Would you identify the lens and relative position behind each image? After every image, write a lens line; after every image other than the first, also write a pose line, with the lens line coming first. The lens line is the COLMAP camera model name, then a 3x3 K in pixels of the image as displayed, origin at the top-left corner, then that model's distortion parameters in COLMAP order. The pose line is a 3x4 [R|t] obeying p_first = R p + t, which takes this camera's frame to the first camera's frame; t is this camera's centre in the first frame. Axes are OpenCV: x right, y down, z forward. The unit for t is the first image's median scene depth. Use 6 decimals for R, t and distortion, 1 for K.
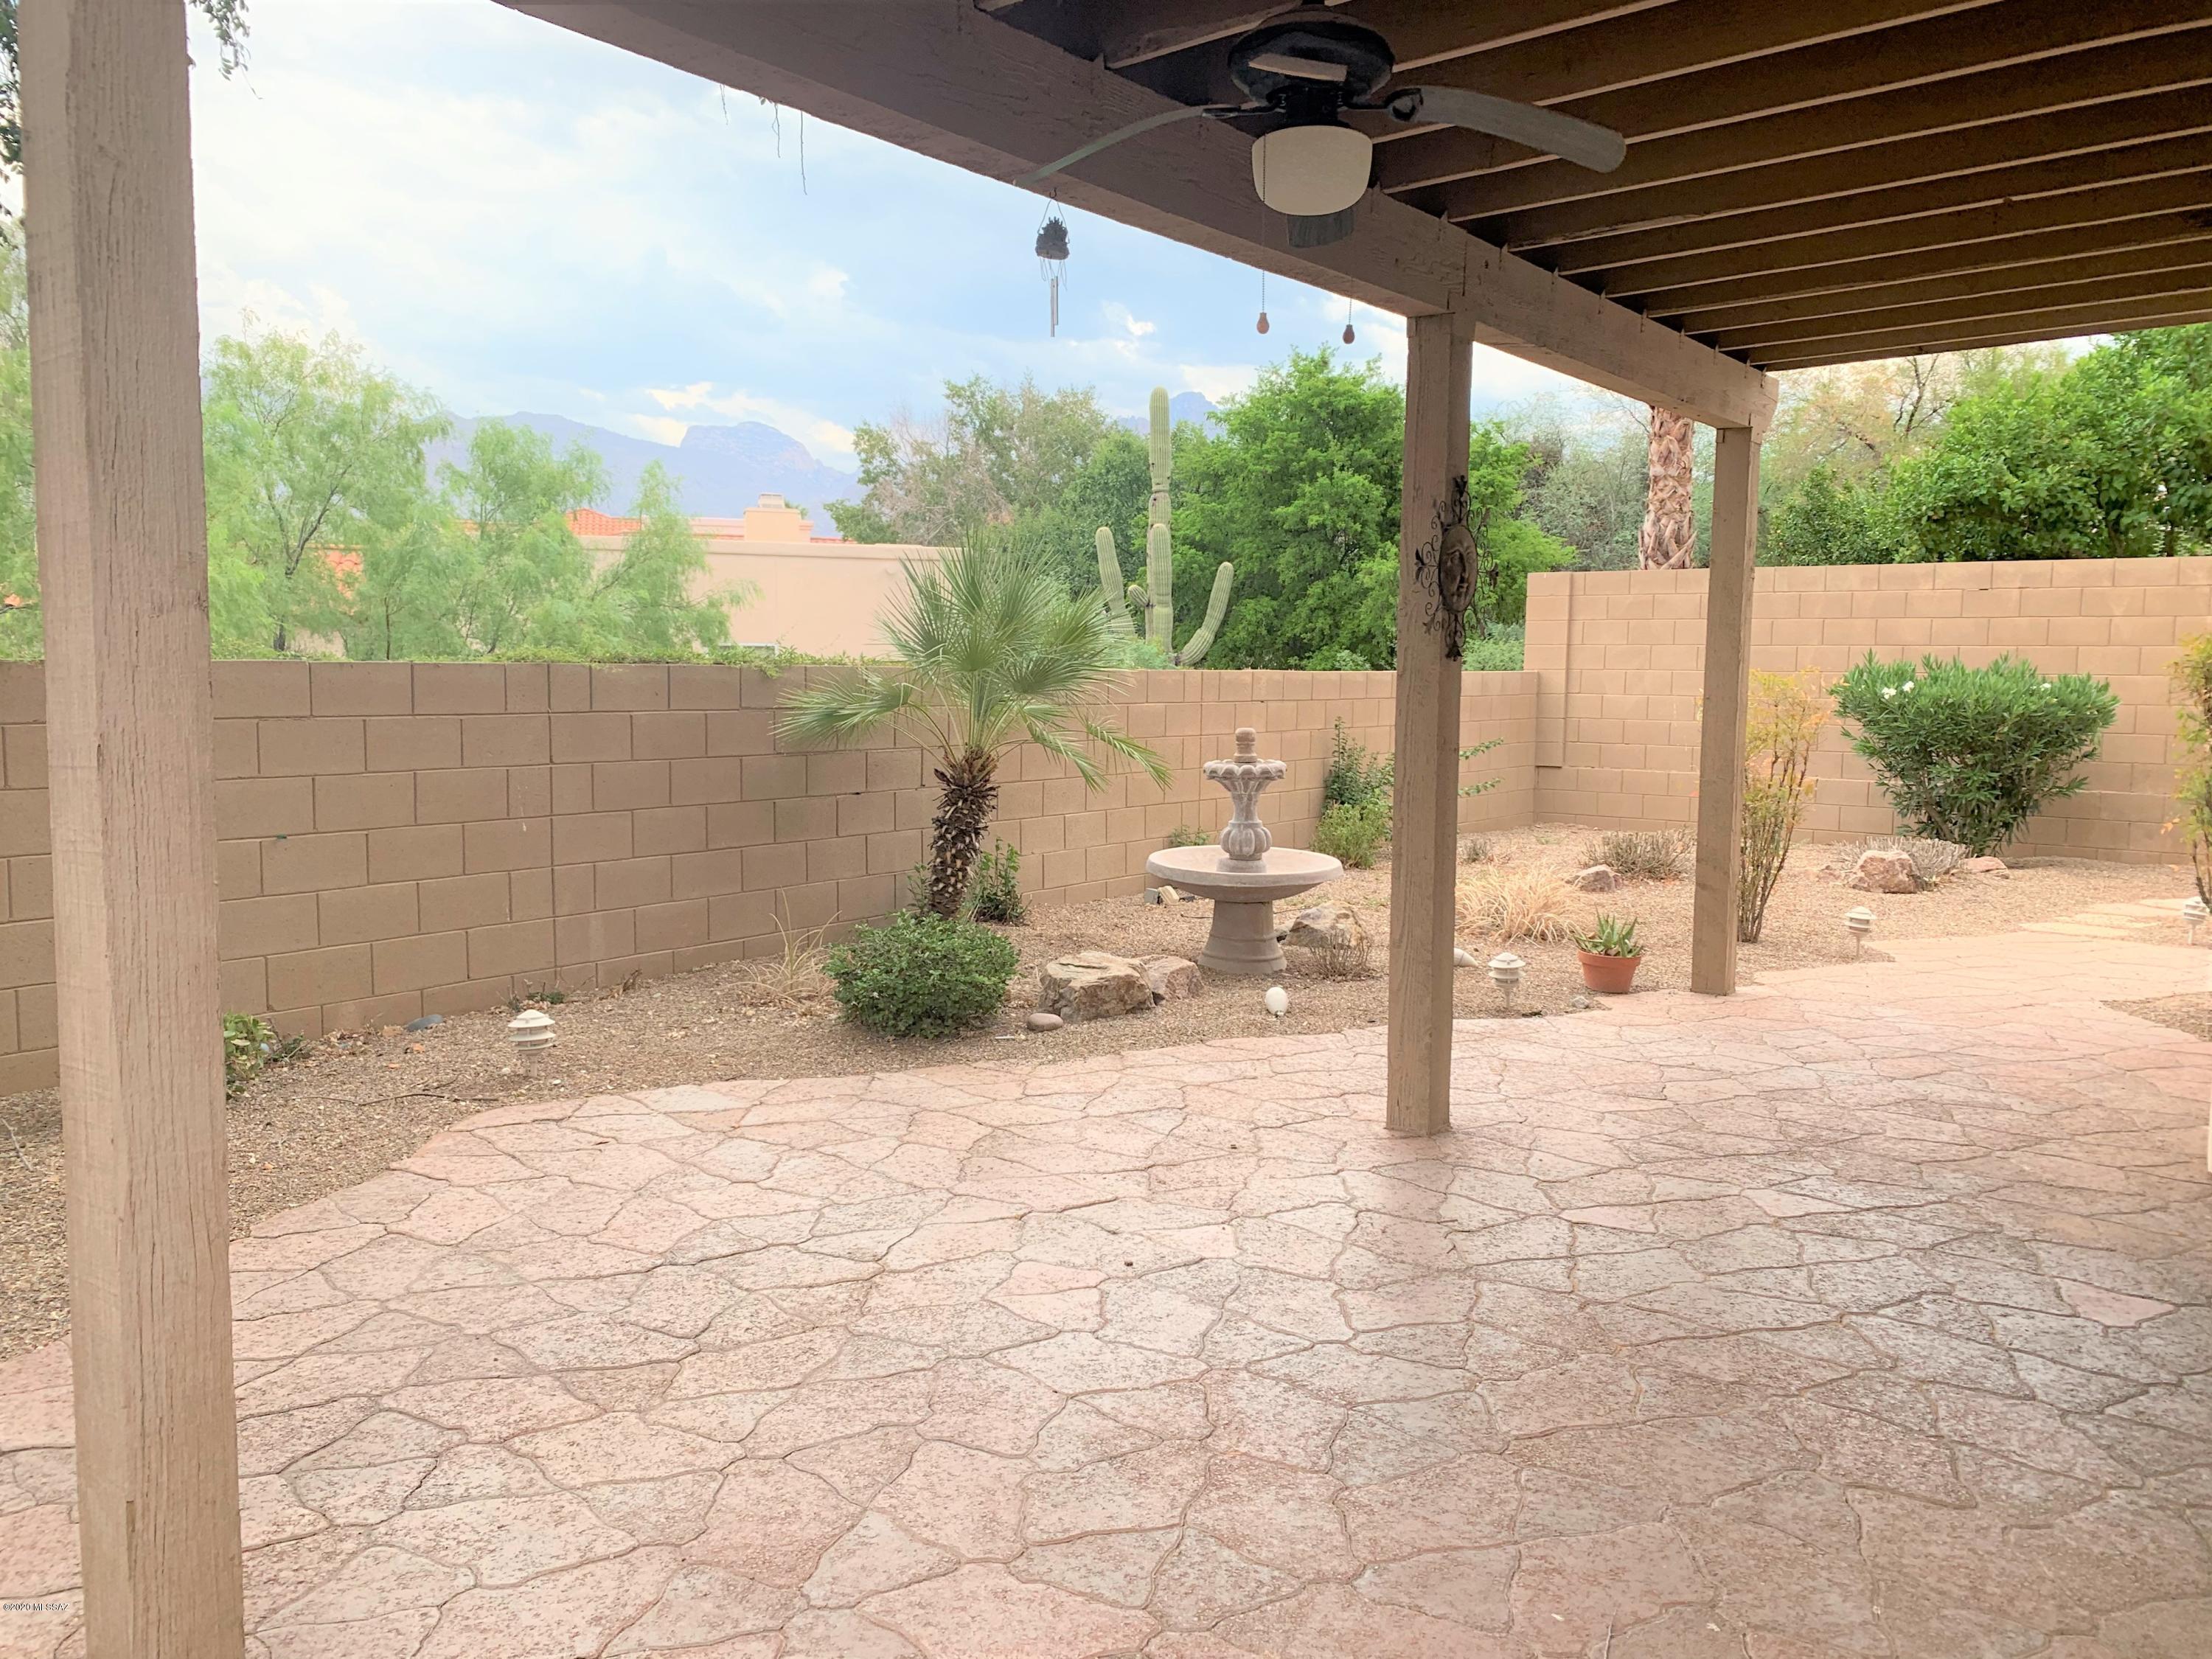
lens RADIAL K [[1740.2, 0, 1118.9], [0, 1740.2, 841.6], [0, 0, 1]] dist [0.042110, -0.013384]
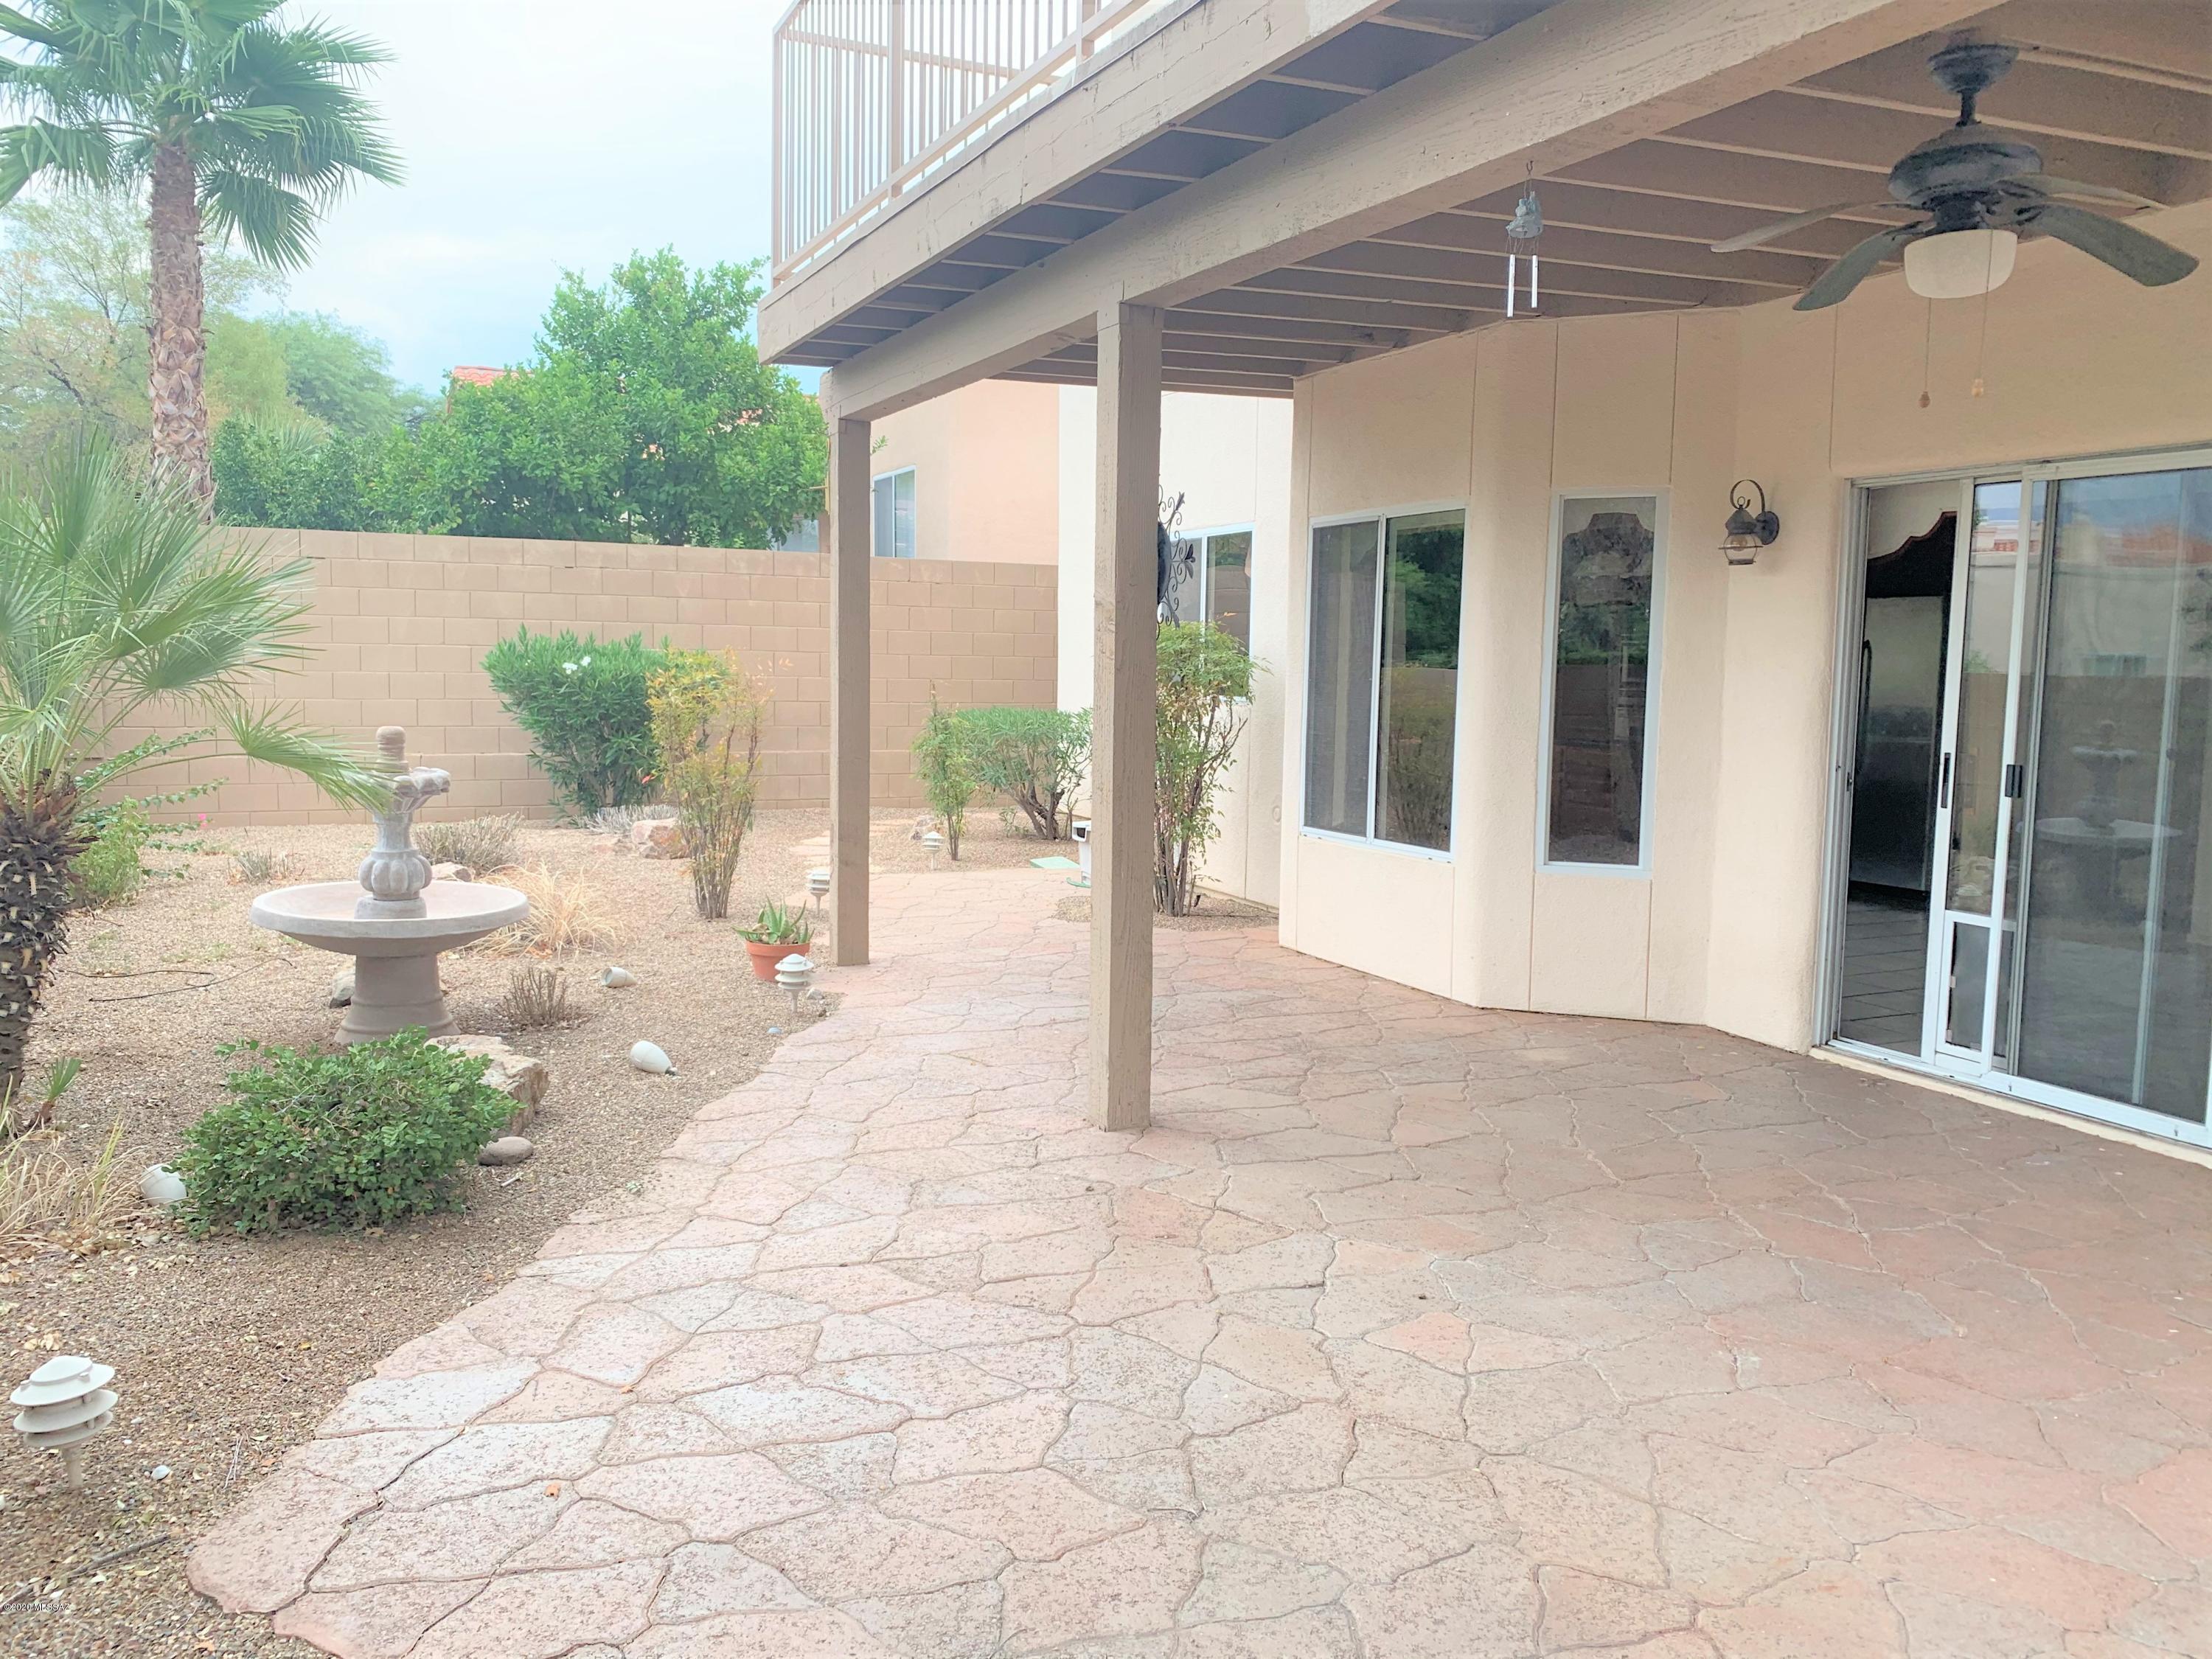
lens RADIAL K [[1740.2, 0, 1115.1], [0, 1740.2, 815.8], [0, 0, 1]] dist [0.042110, -0.013384]
pose [[0.457414, -0.091704, 0.884513, -0.679393], [0.086163, 0.994559, 0.058555, -0.065815], [-0.885070, 0.049428, 0.462827, 0.536537]]
